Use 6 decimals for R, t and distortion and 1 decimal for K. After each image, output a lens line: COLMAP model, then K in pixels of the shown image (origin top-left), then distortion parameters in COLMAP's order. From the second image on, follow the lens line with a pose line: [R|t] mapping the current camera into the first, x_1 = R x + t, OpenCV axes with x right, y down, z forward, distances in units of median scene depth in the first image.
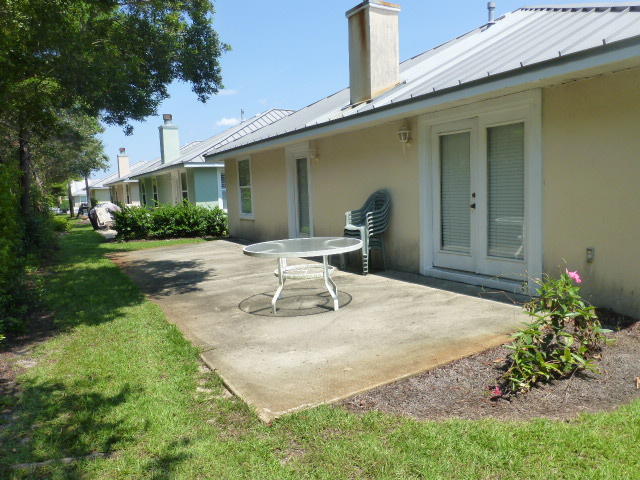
lens RADIAL K [[462.8, 0, 323.9], [0, 462.8, 240.0], [0, 0, 1]] dist [-0.033863, 0.003425]
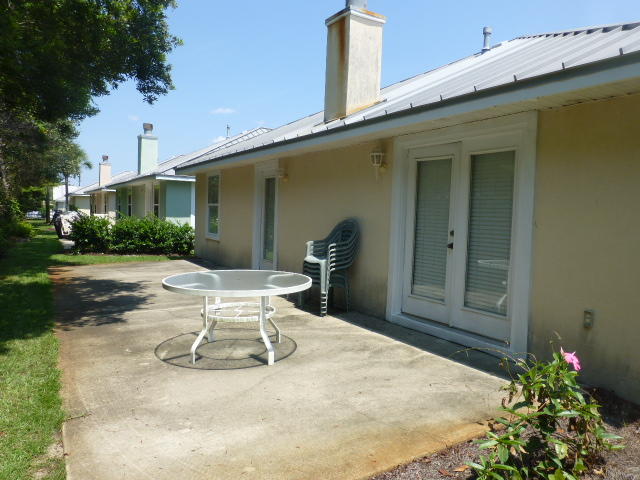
lens RADIAL K [[462.8, 0, 323.9], [0, 462.8, 240.0], [0, 0, 1]] dist [-0.033863, 0.003425]
pose [[0.997204, 0.071232, 0.022584, 0.065009], [-0.069957, 0.996142, -0.052979, -0.020931], [-0.026271, 0.051251, 0.998340, 0.144674]]
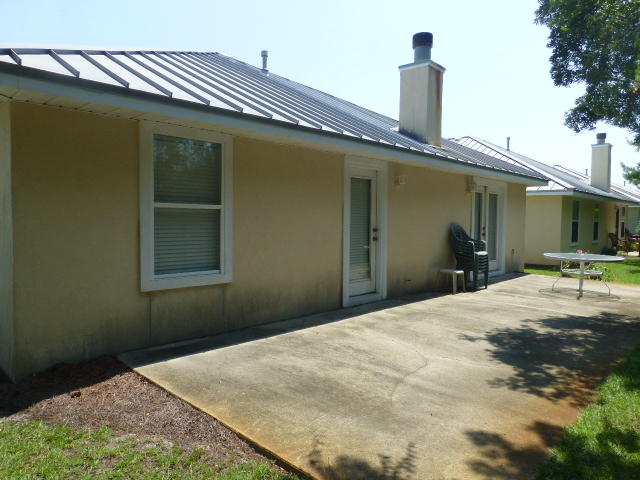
lens RADIAL K [[462.8, 0, 323.9], [0, 462.8, 240.0], [0, 0, 1]] dist [-0.033863, 0.003425]
pose [[-0.277771, -0.009433, 0.960601, -1.097031], [0.100632, 0.994164, 0.038862, -0.169310], [-0.955362, 0.107462, -0.275201, 1.890886]]
